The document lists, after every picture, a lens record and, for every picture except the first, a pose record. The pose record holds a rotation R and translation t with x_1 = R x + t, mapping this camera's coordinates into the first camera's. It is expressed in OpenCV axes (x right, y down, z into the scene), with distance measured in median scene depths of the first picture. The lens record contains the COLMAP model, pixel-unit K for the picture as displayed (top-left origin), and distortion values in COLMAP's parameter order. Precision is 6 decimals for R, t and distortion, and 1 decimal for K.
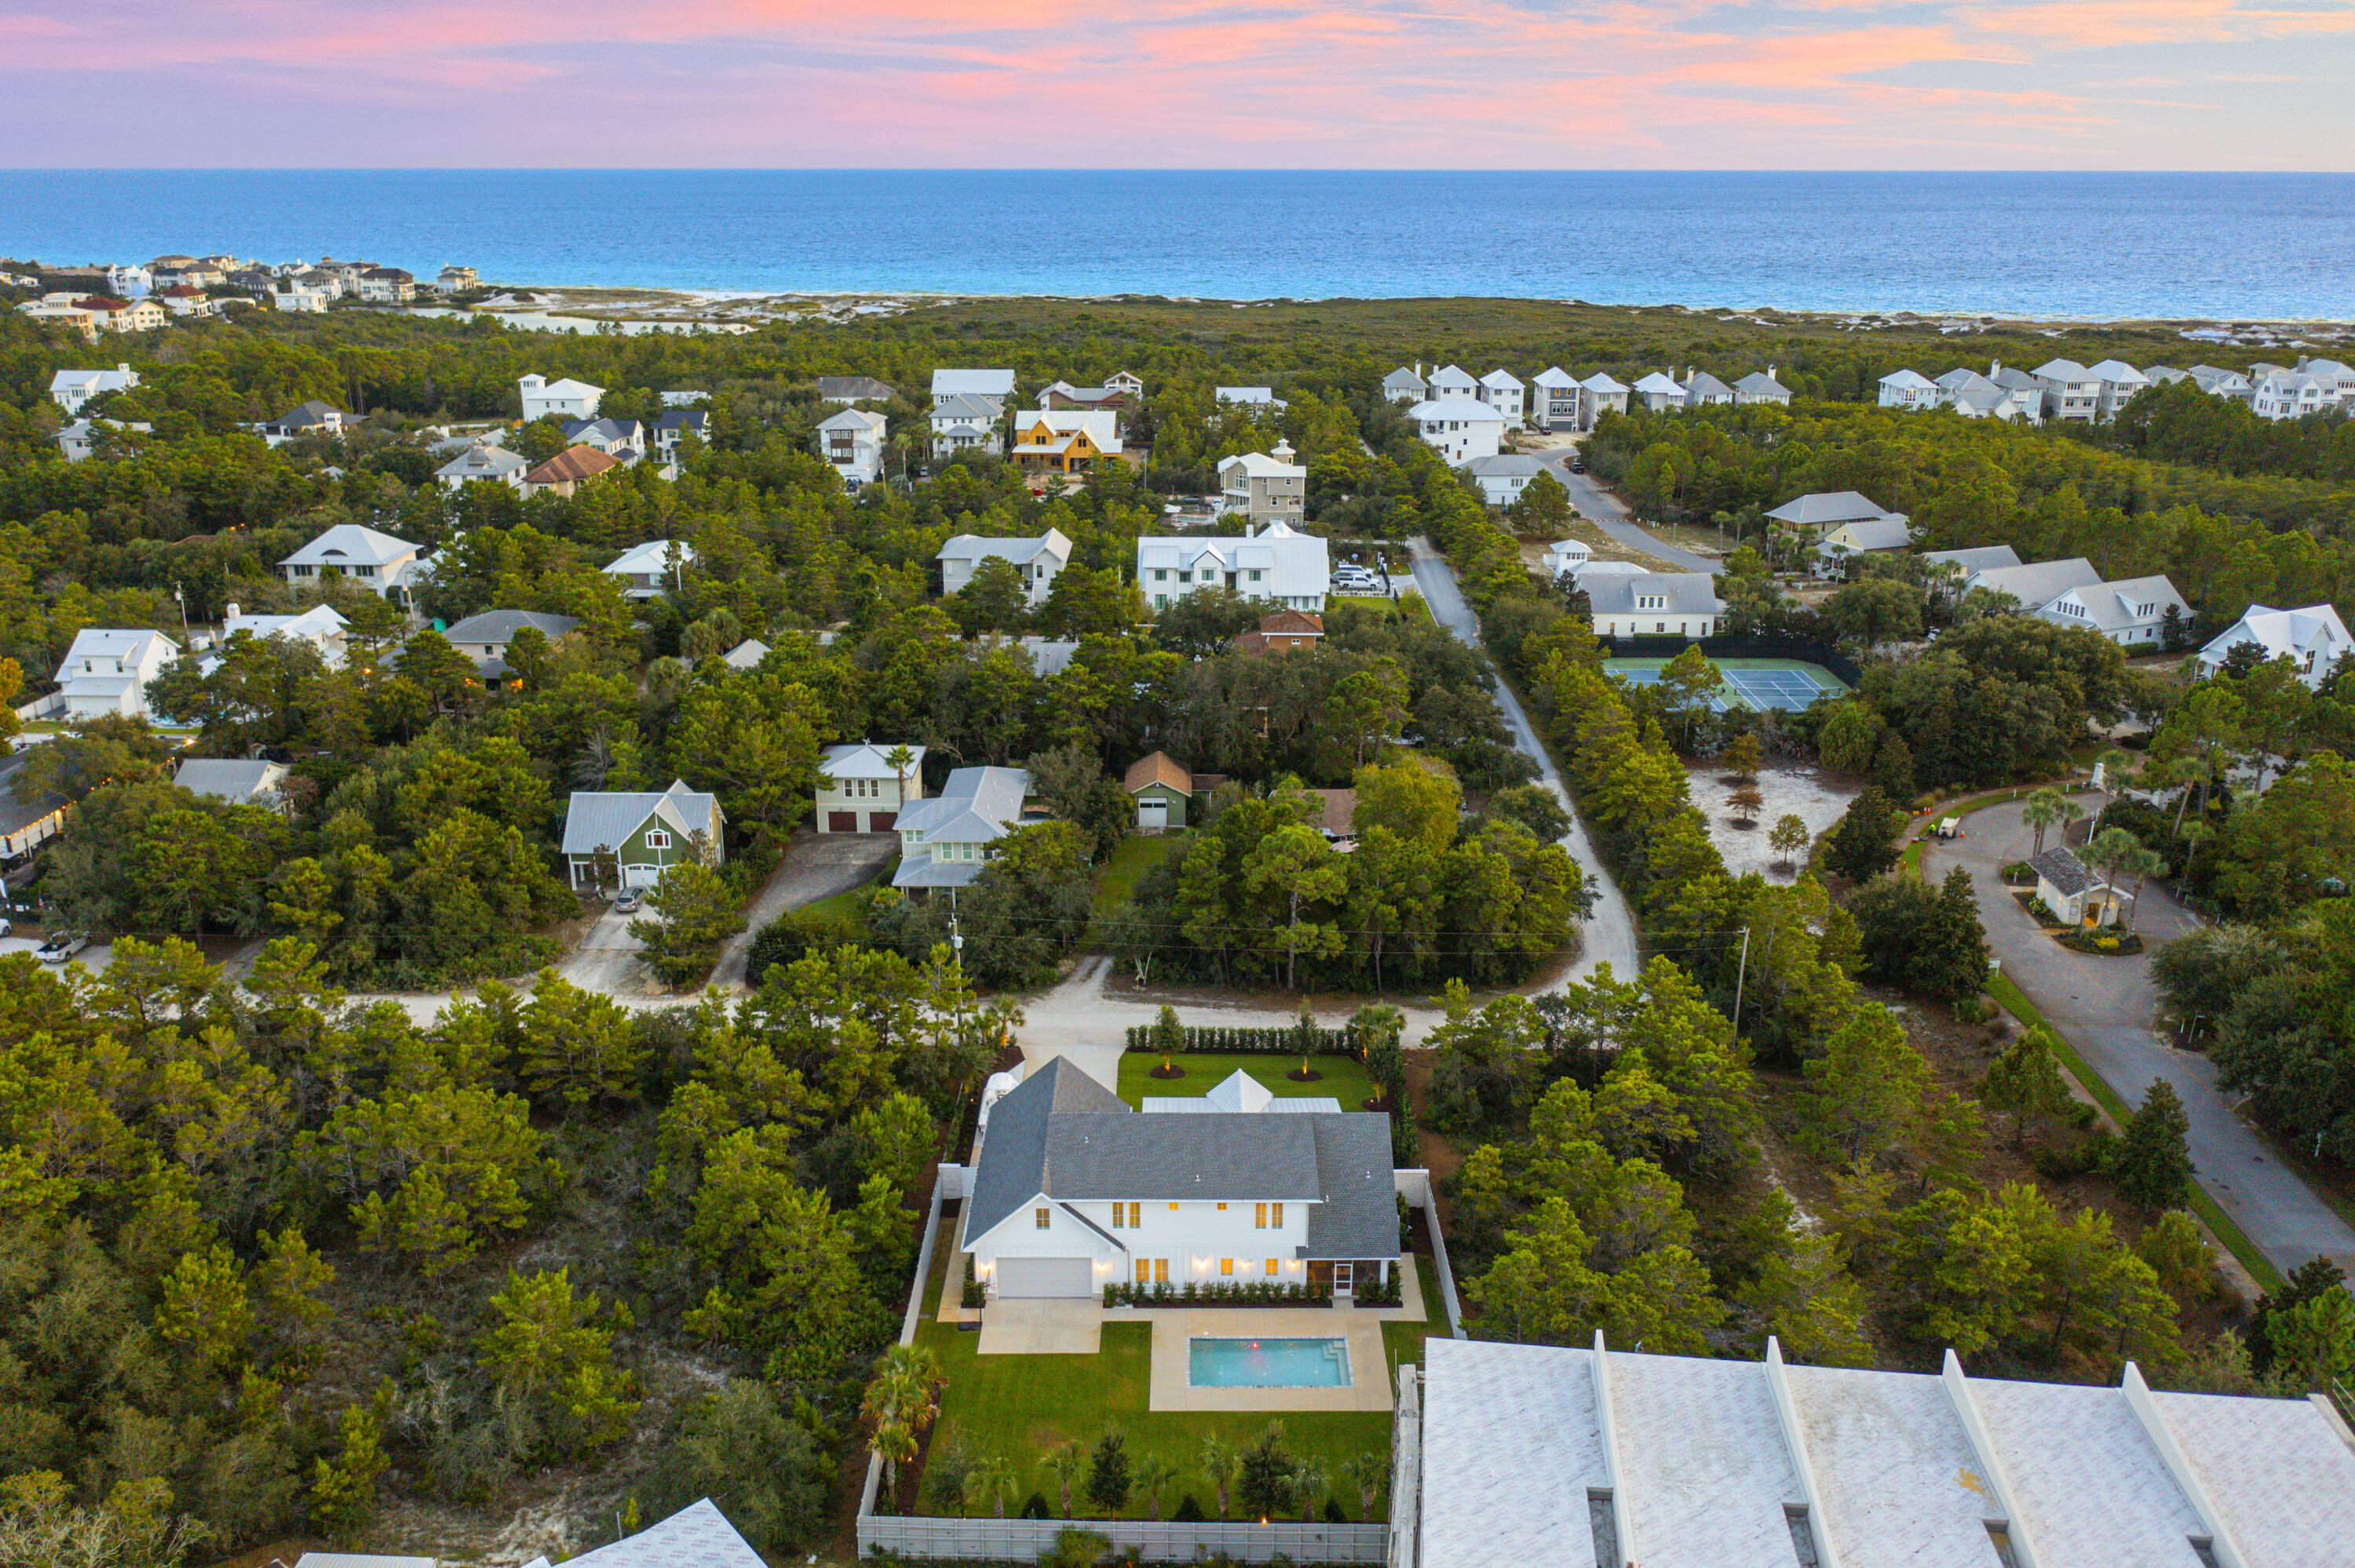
lens RADIAL K [[1875.1, 0, 1177.5], [0, 1875.1, 784.0], [0, 0, 1]] dist [-0.017920, 0.001504]
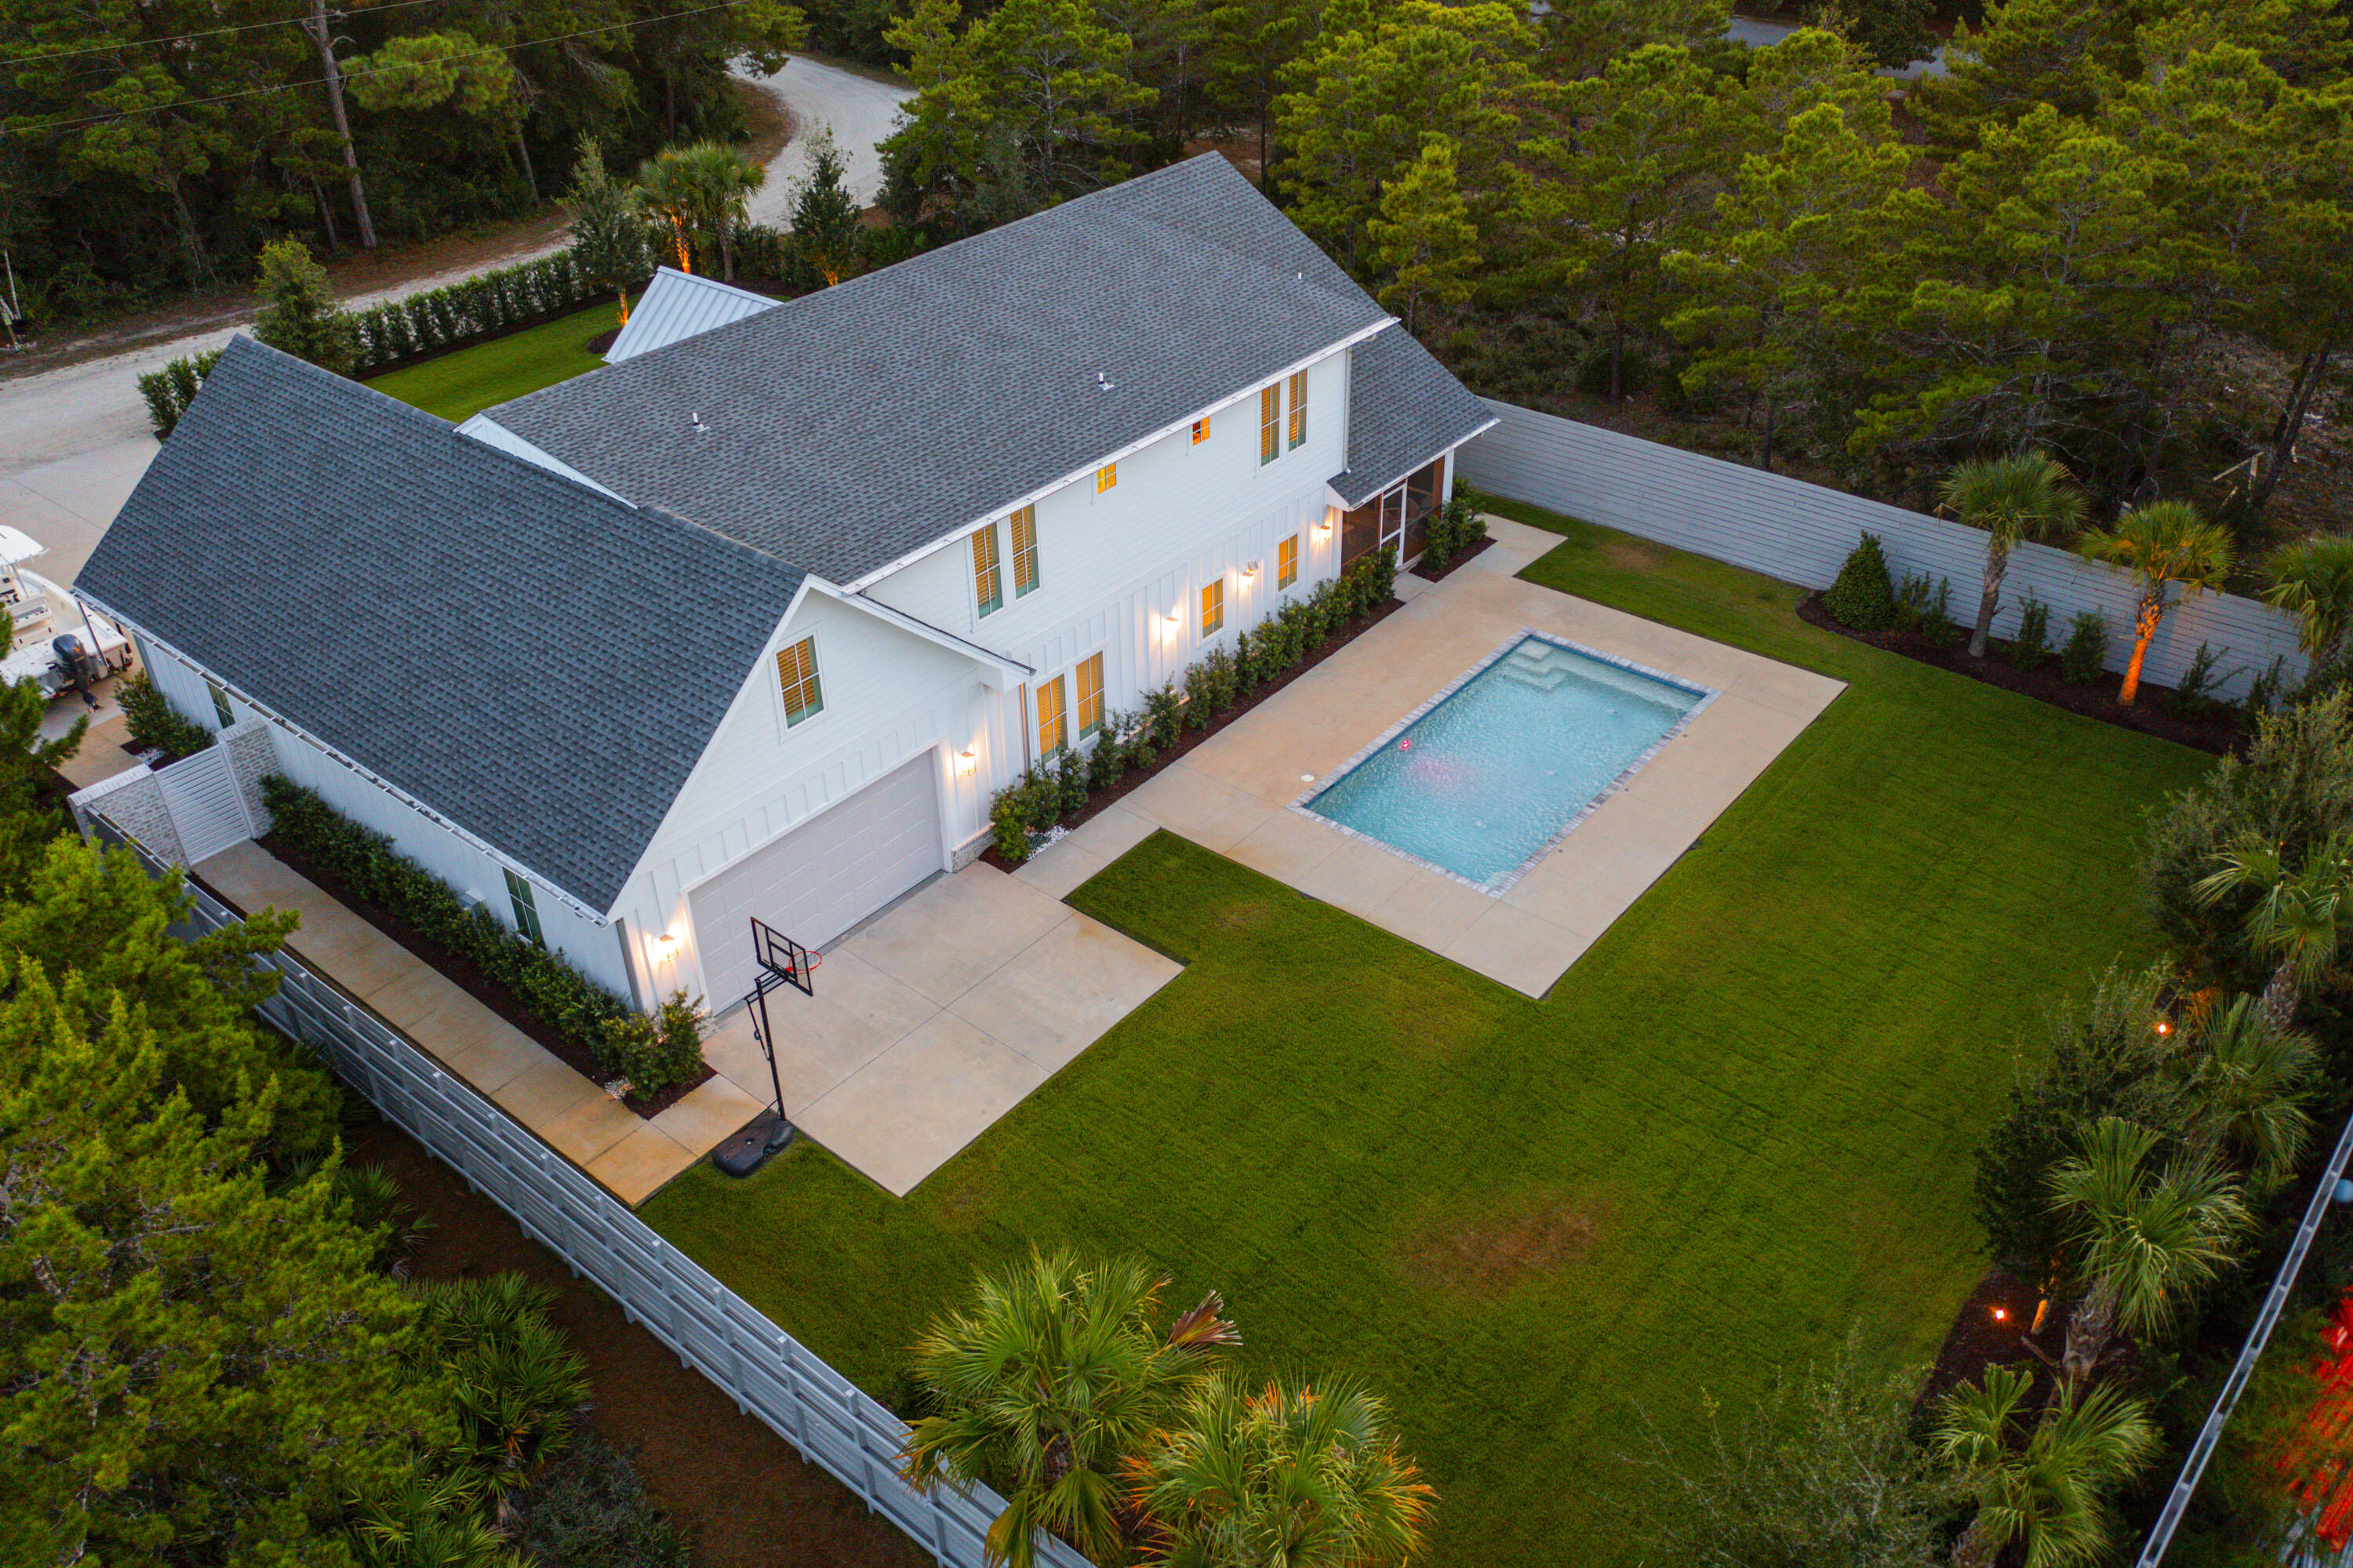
lens RADIAL K [[1833.3, 0, 1176.5], [0, 1833.3, 784.0], [0, 0, 1]] dist [-0.018802, -0.001971]
pose [[0.629975, -0.436961, 0.642026, -0.132833], [0.253607, 0.897124, 0.361734, 0.098730], [-0.734041, -0.065061, 0.675982, 0.472886]]
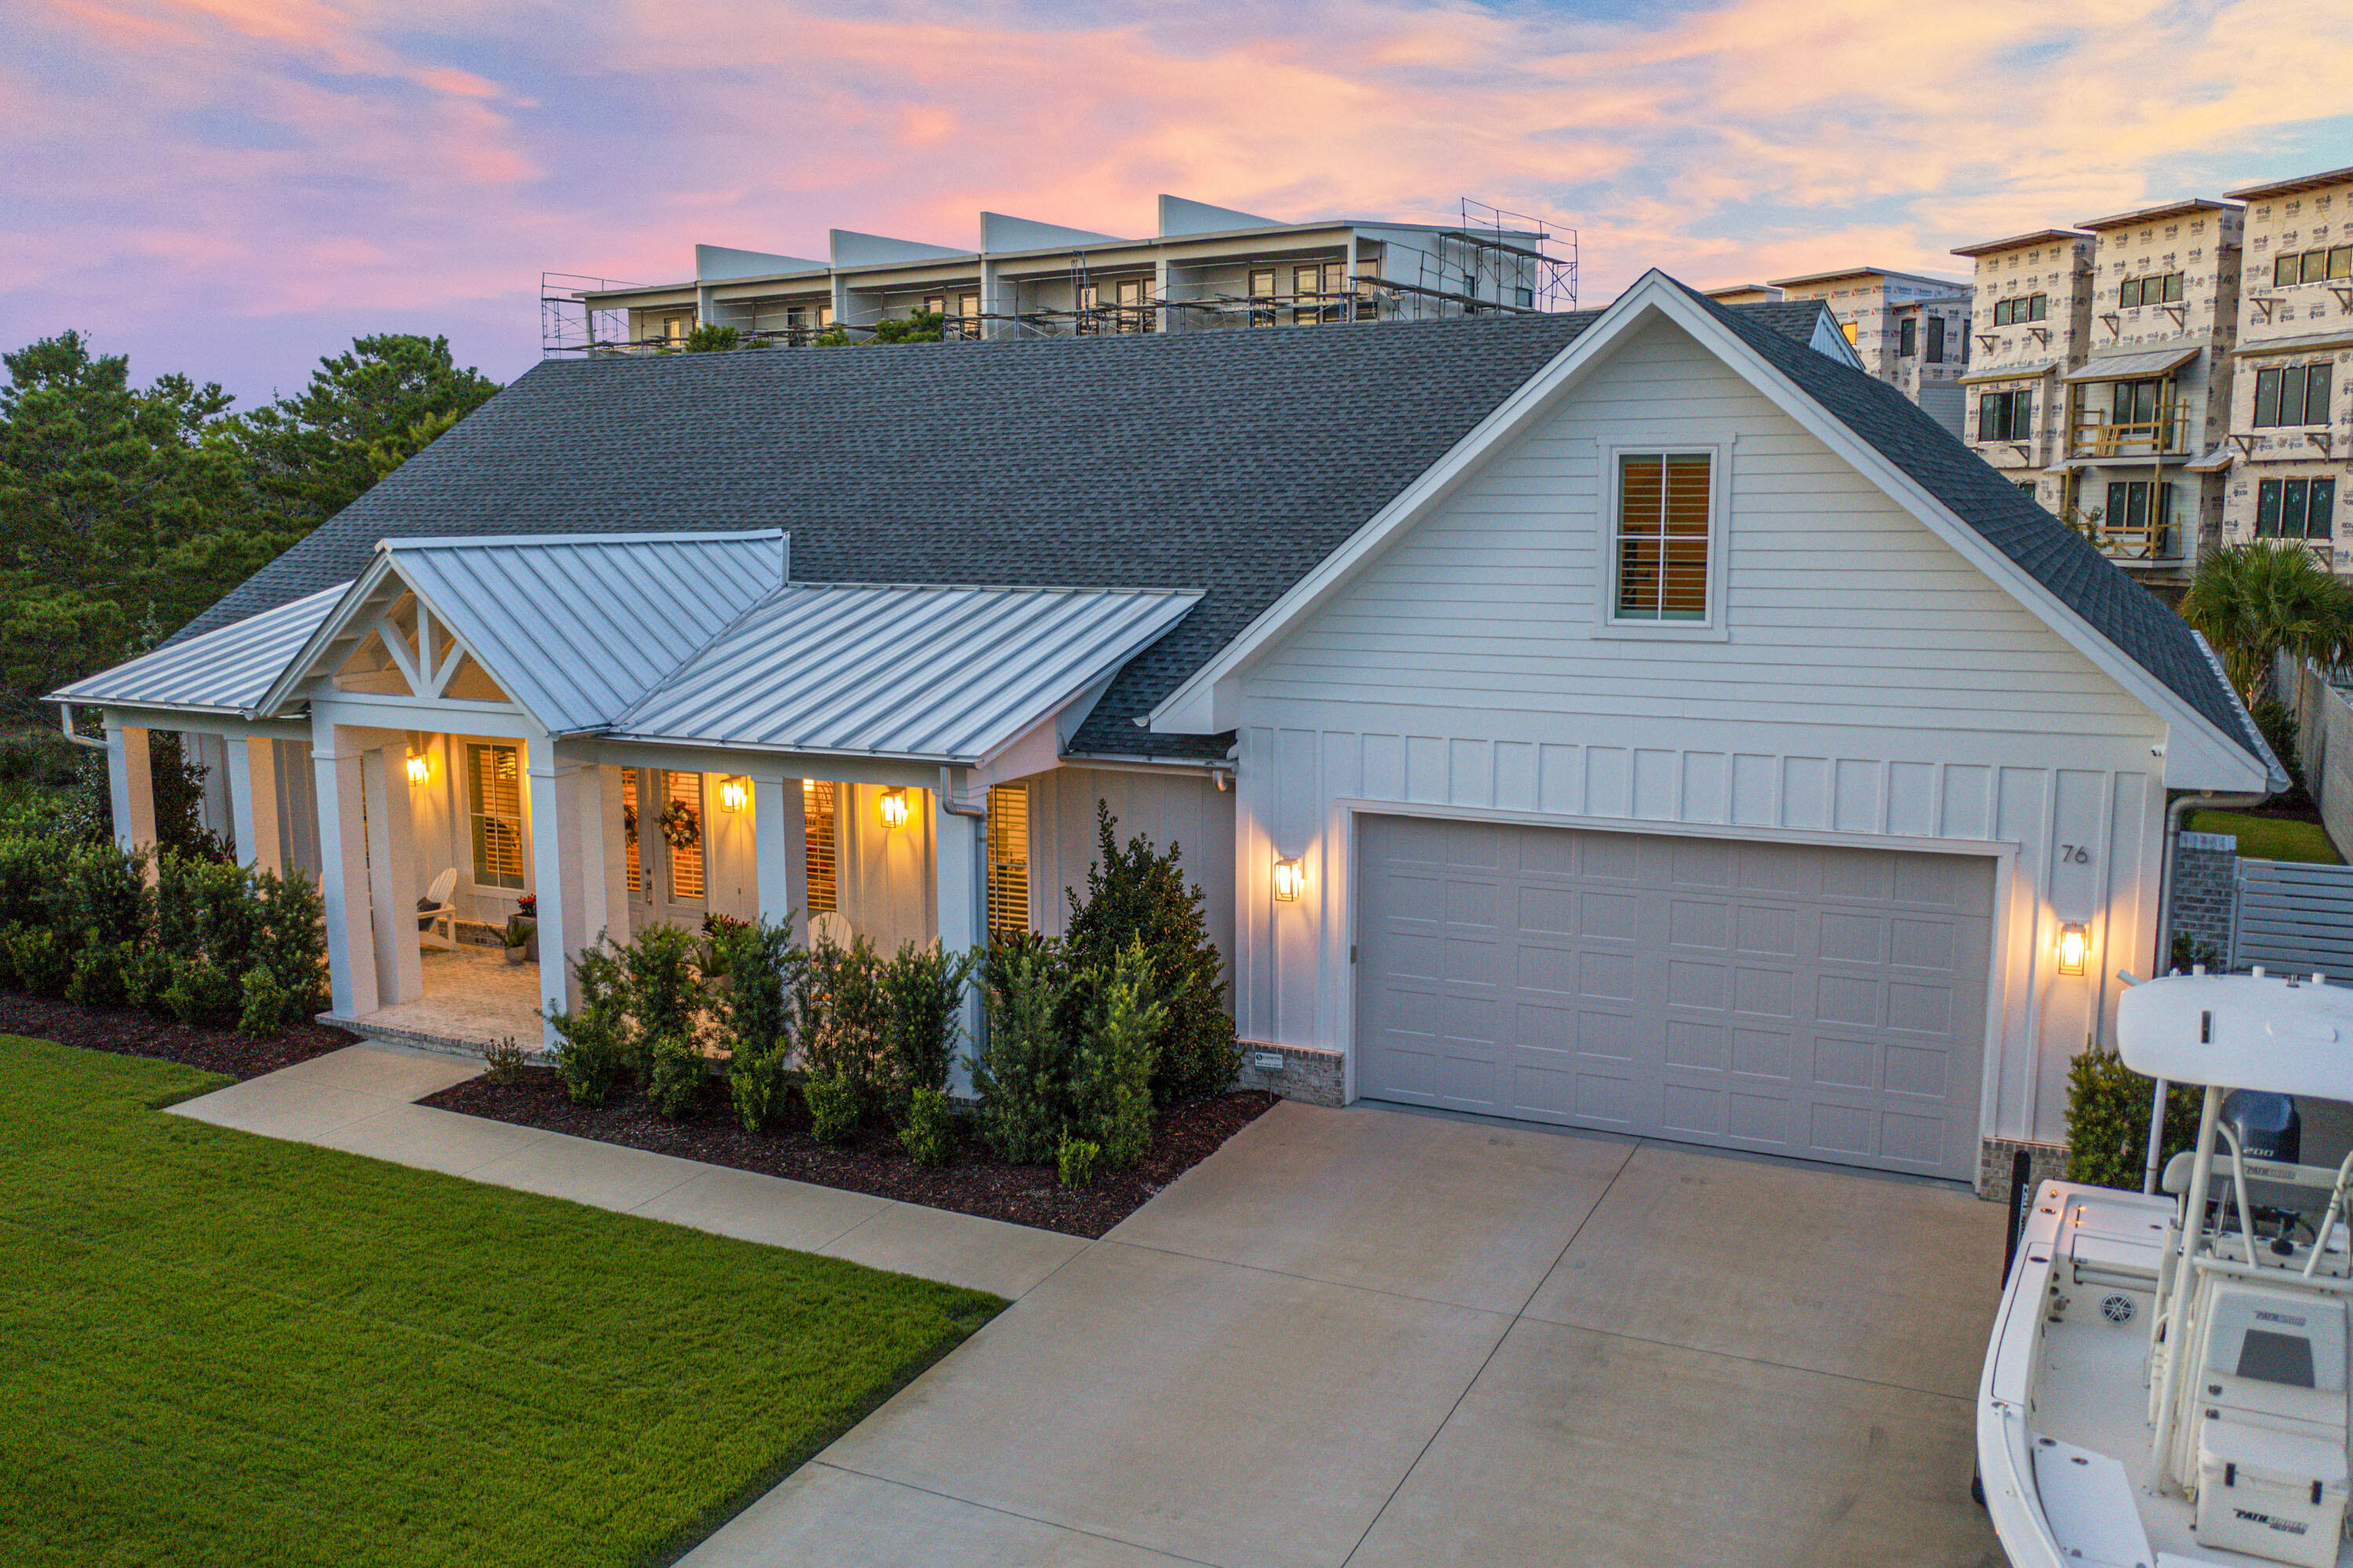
lens RADIAL K [[1848.3, 0, 1172.1], [0, 1848.3, 761.1], [0, 0, 1]] dist [-0.009583, -0.002659]
pose [[0.899332, 0.050879, -0.434297, -0.025928], [-0.120645, 0.983527, -0.134607, 0.167078], [0.420294, 0.173453, 0.890655, 0.523042]]
